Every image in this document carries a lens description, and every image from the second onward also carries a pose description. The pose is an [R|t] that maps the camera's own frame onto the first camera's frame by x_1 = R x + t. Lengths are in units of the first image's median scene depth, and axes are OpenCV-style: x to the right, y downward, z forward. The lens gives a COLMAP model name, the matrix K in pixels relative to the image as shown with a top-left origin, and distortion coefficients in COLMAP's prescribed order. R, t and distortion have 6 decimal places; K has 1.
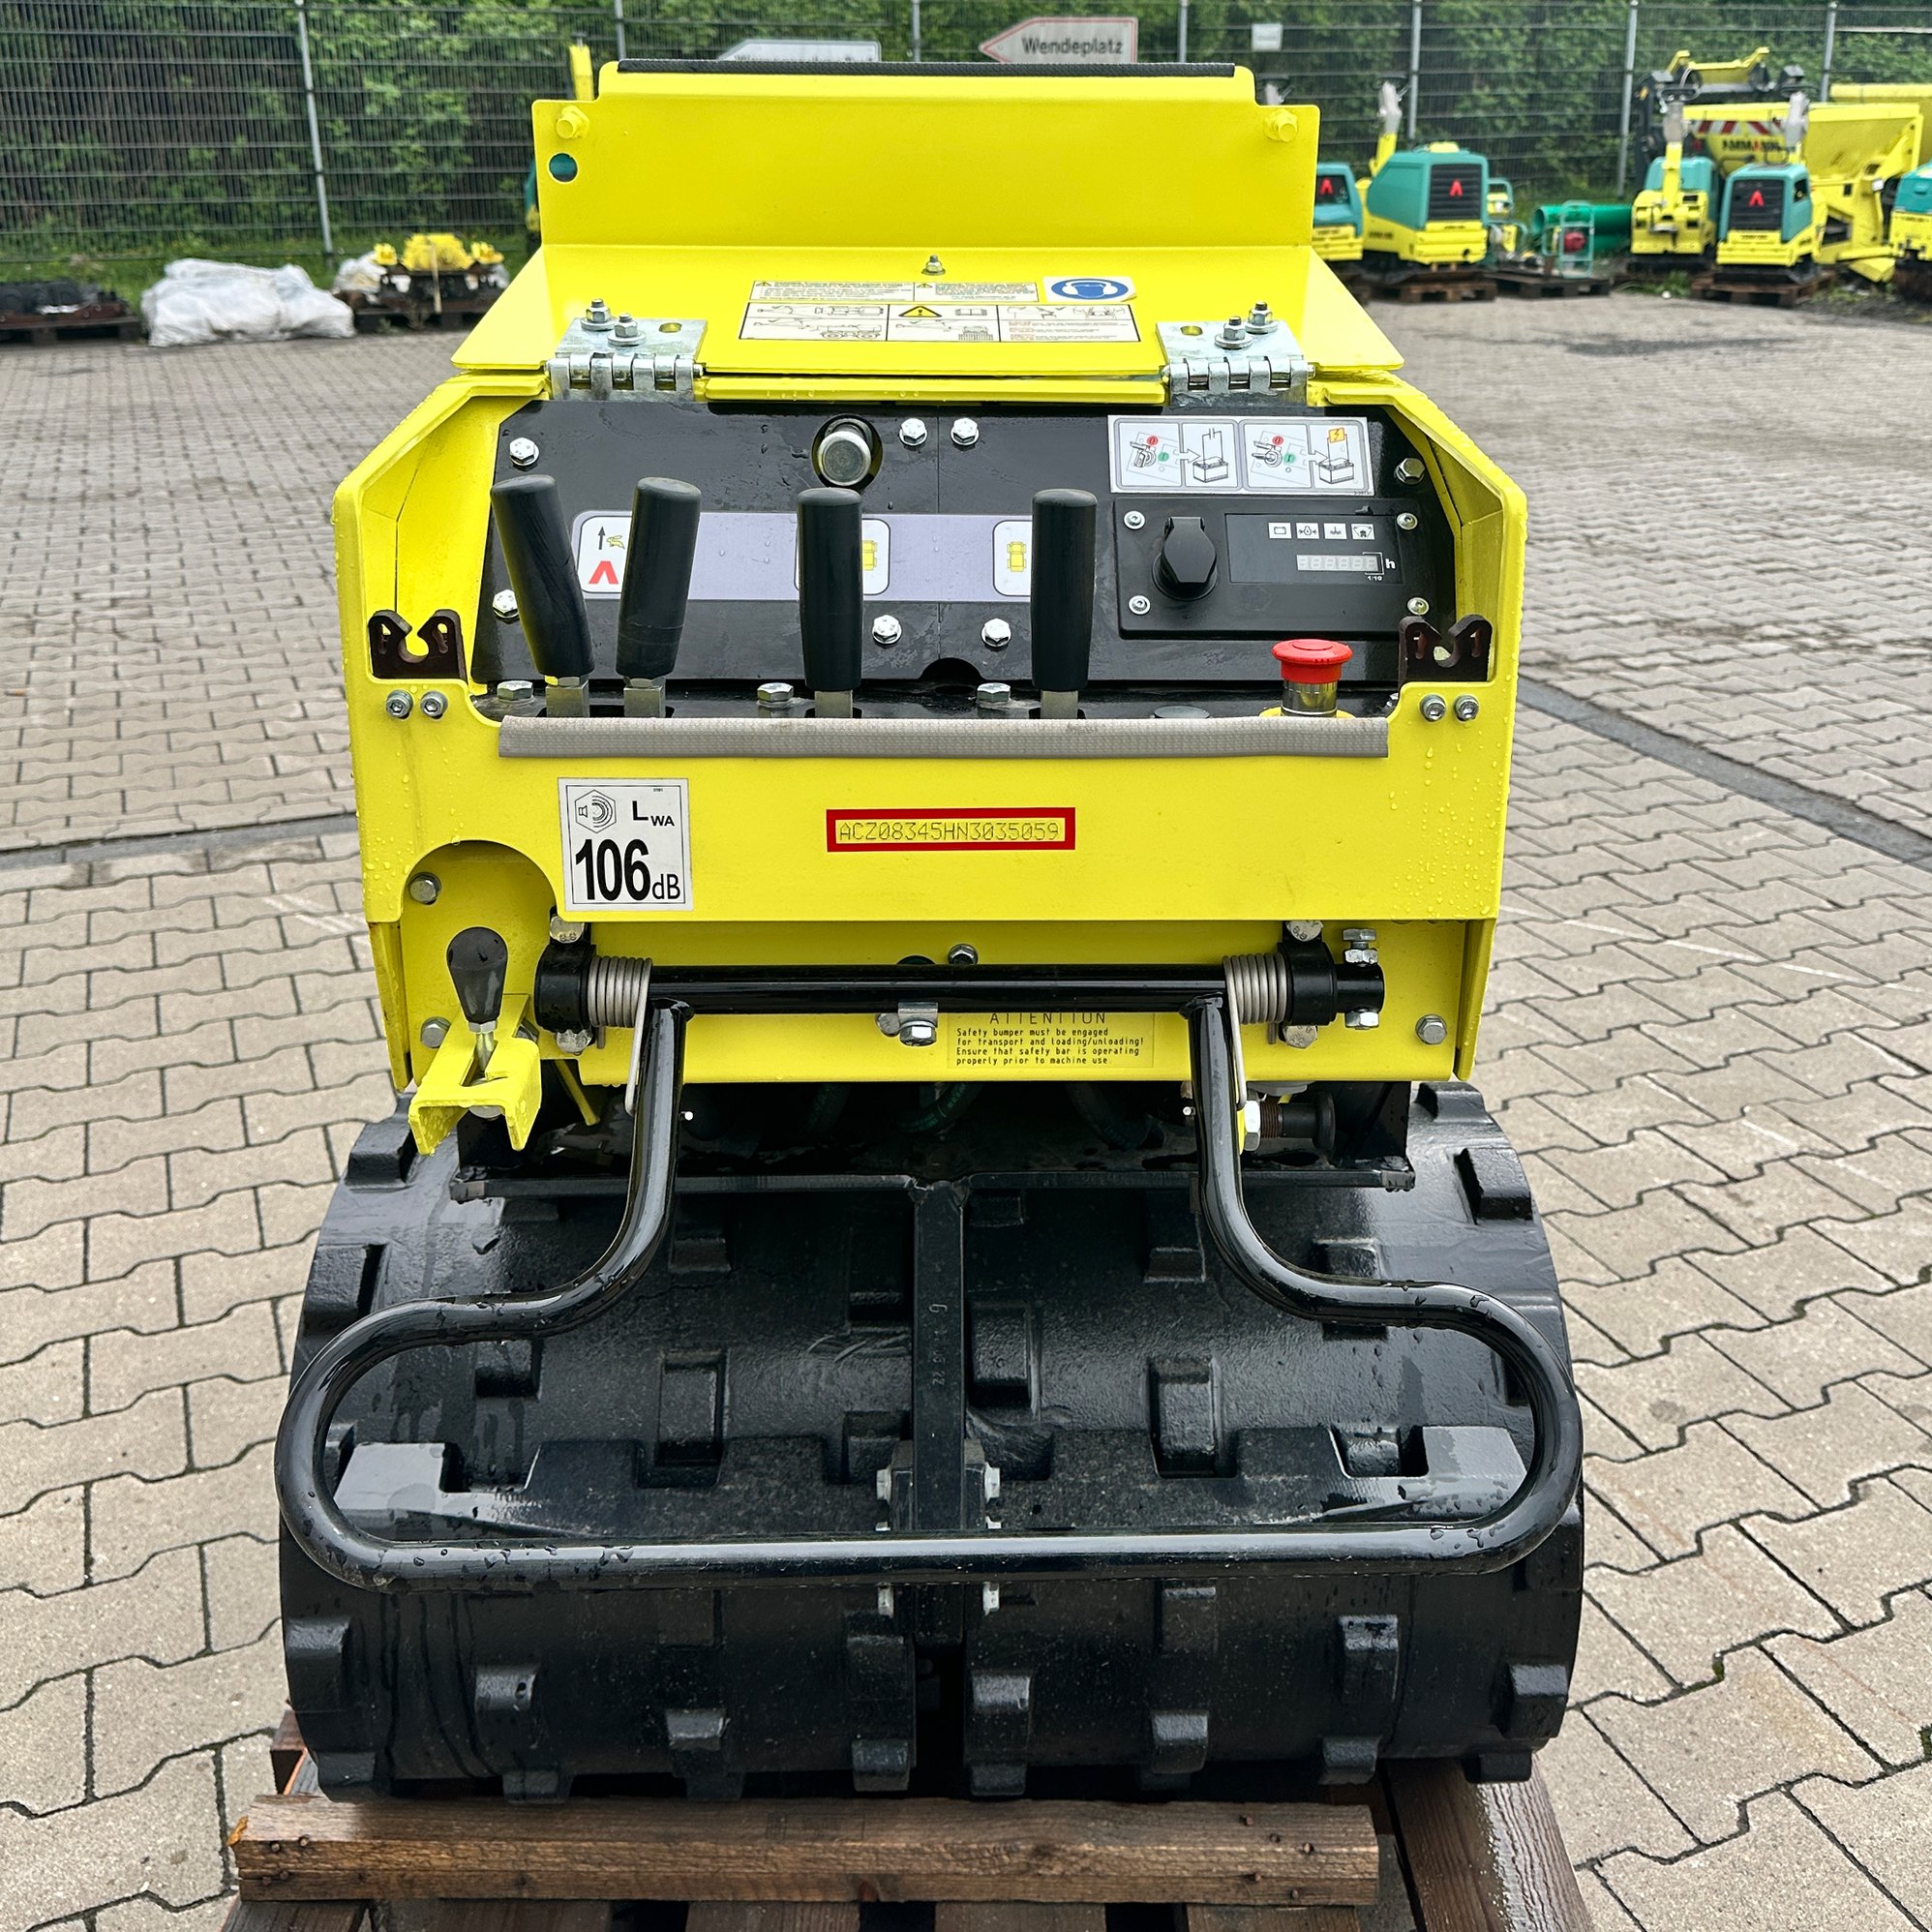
lens RADIAL K [[1971.5, 0, 964.5], [0, 1971.5, 931.6], [0, 0, 1]] dist [0.135482, -0.258186]
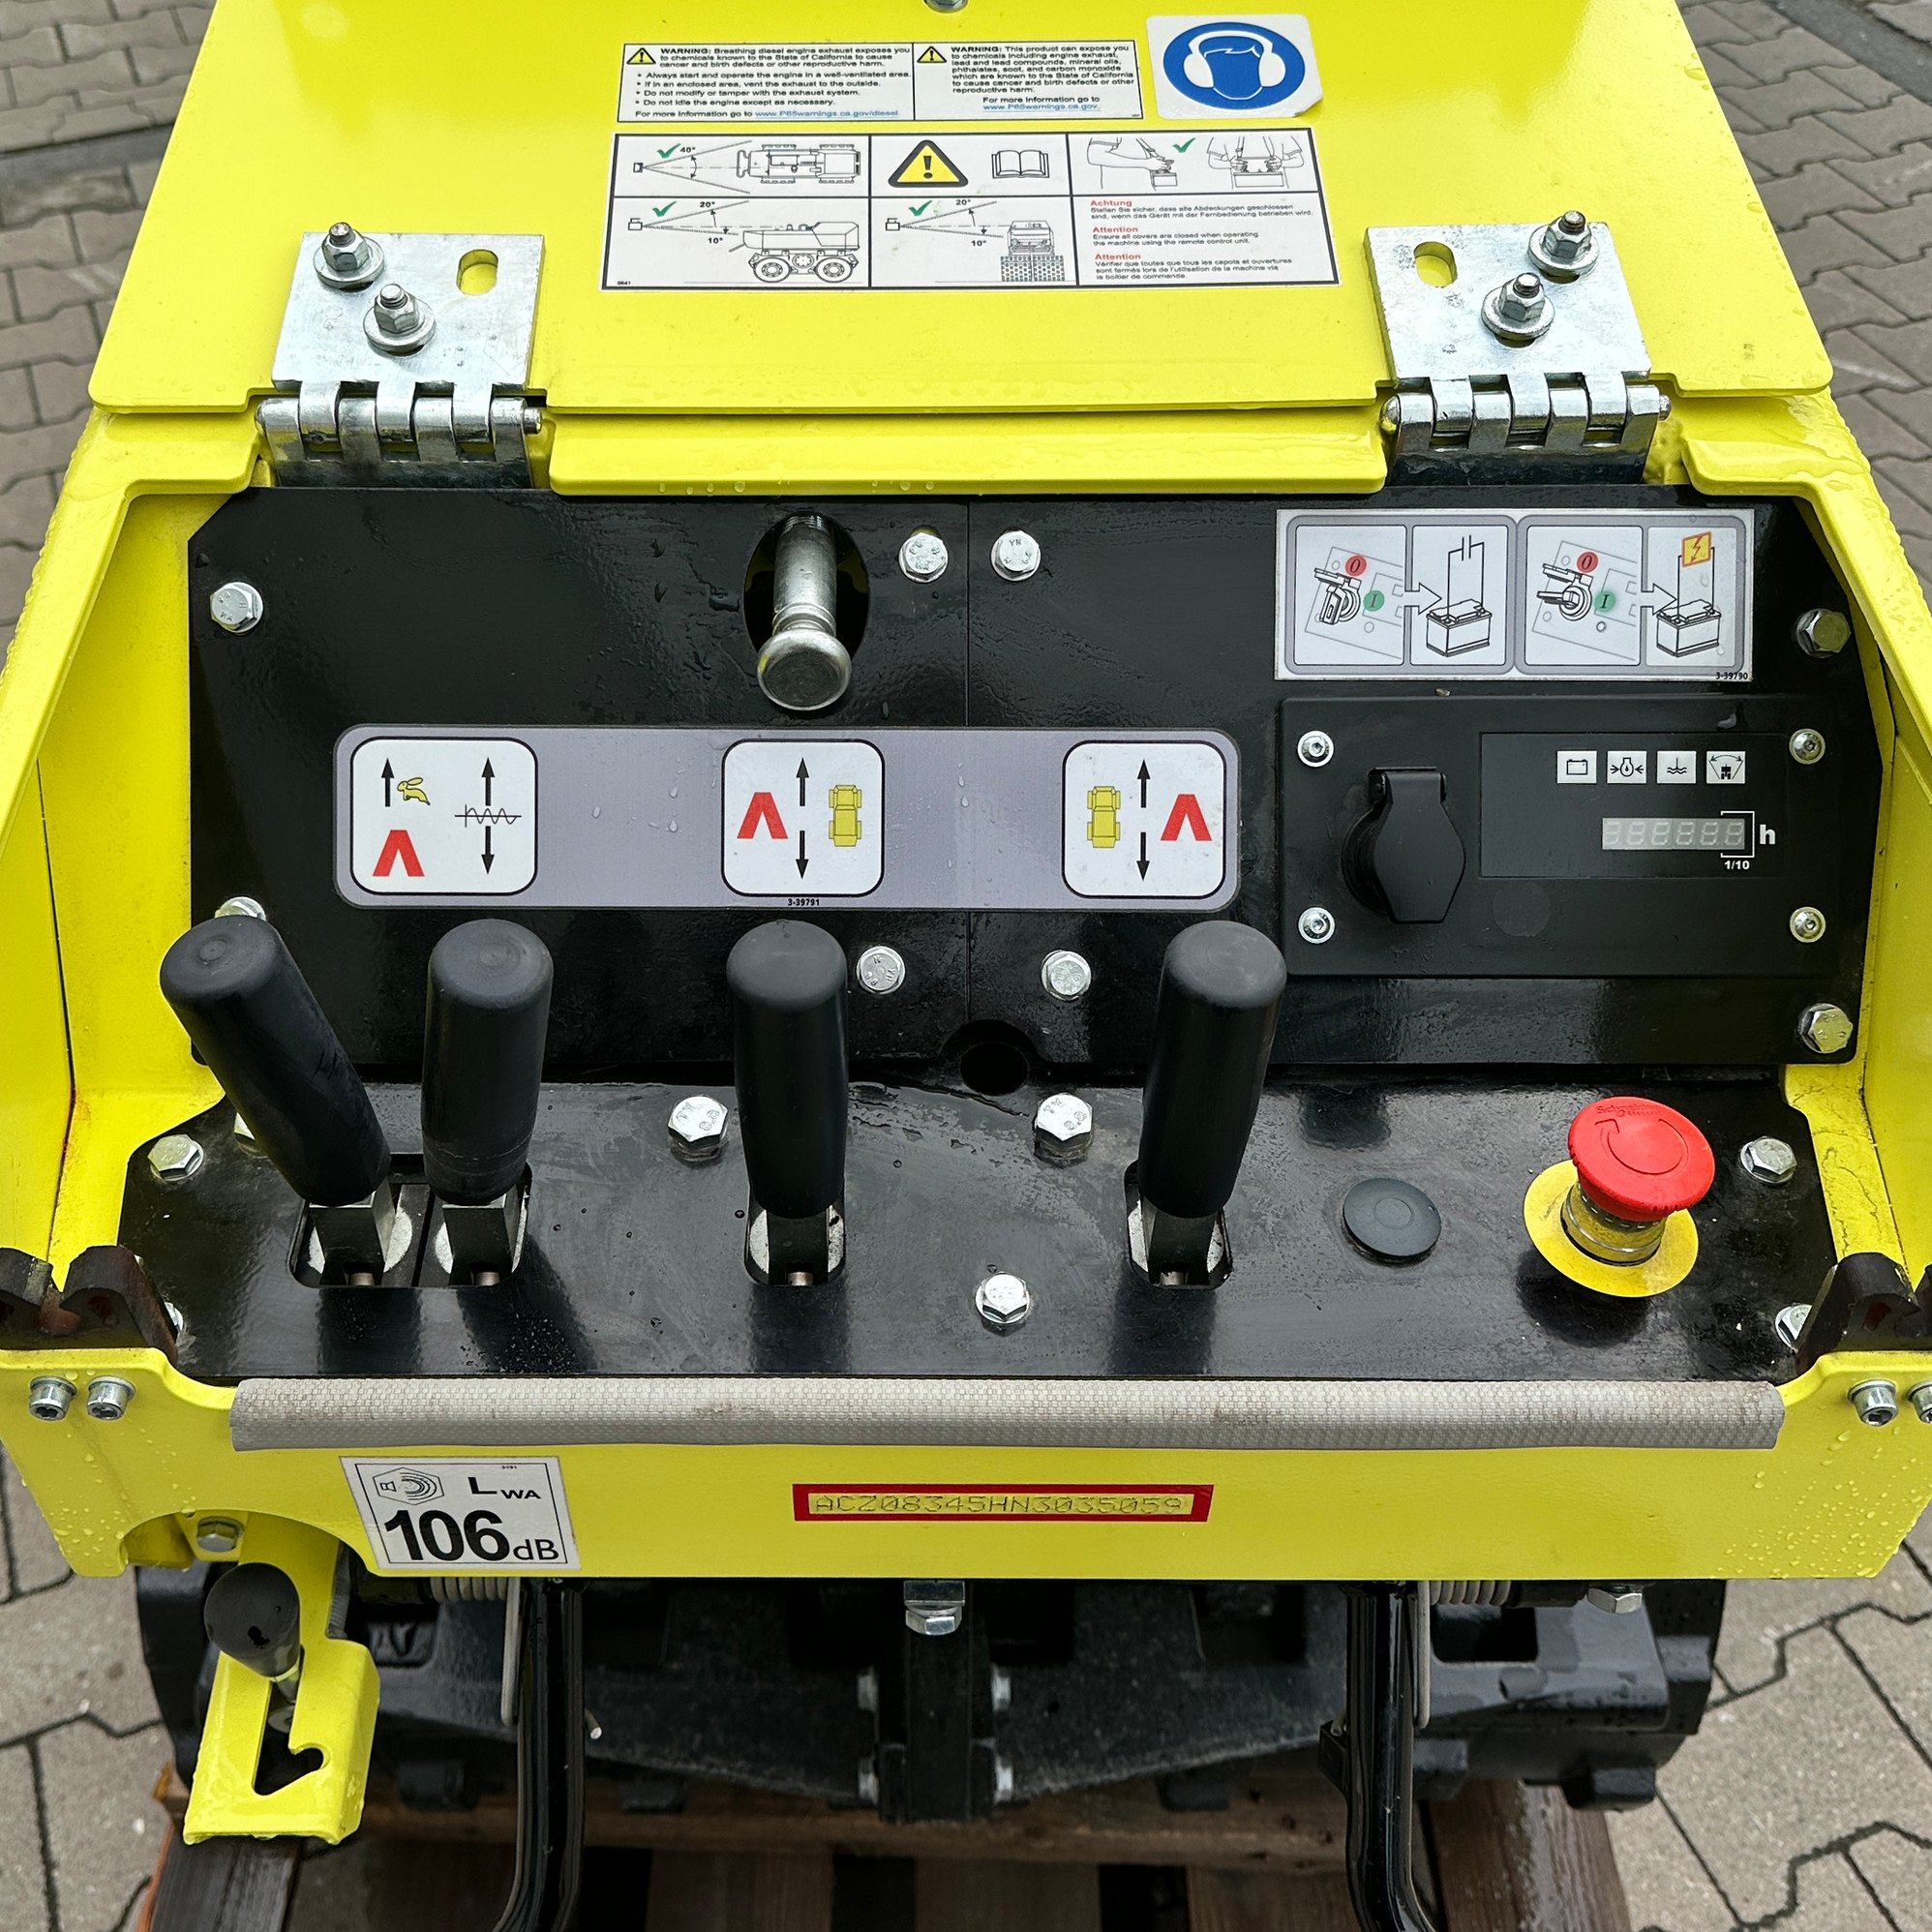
lens RADIAL K [[1906.5, 0, 839.9], [0, 1906.5, 834.3], [0, 0, 1]] dist [0.121116, -0.156180]
pose [[0.999710, 0.003170, -0.023859, -0.027577], [0.007763, 0.895841, 0.444307, -0.316961], [0.022782, -0.444364, 0.895557, 0.363873]]
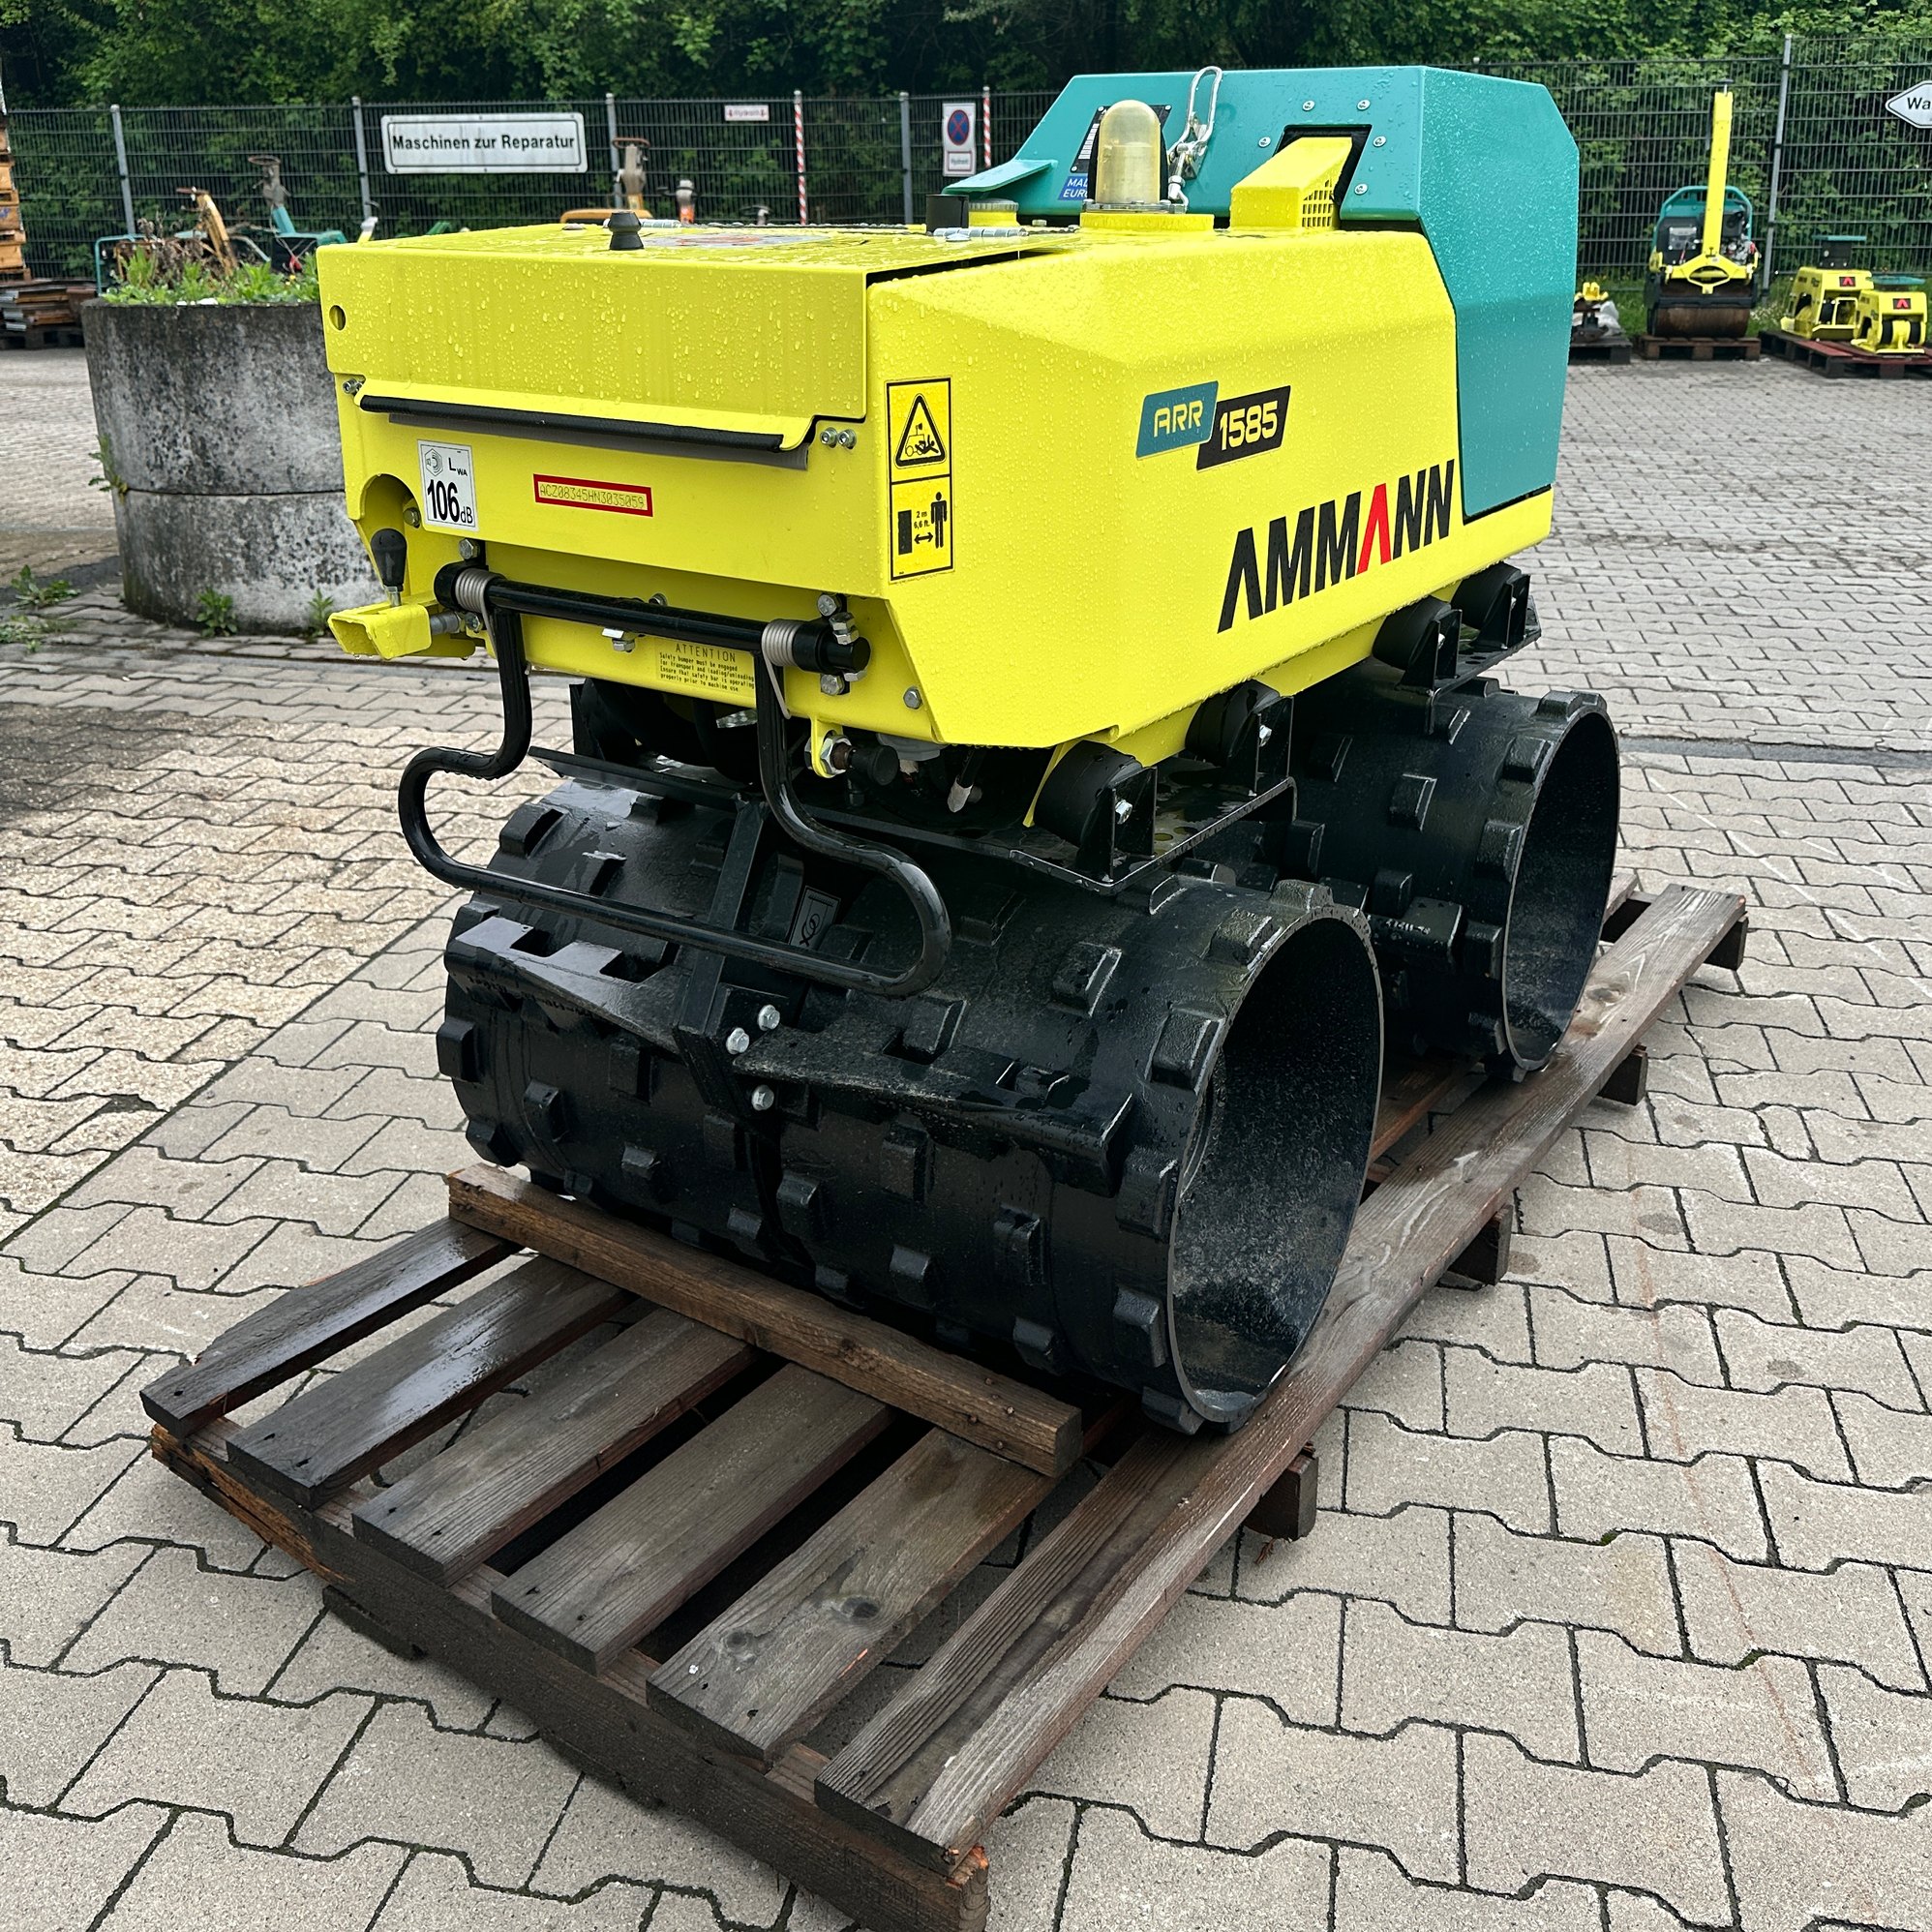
lens RADIAL K [[1890.4, 0, 966.0], [0, 1890.4, 966.0], [0, 0, 1]] dist [0.002142, 0.011893]
pose [[0.820783, 0.219278, -0.527477, 0.732263], [-0.215110, 0.974063, 0.070205, 0.095116], [0.529190, 0.055843, 0.846664, -0.073927]]
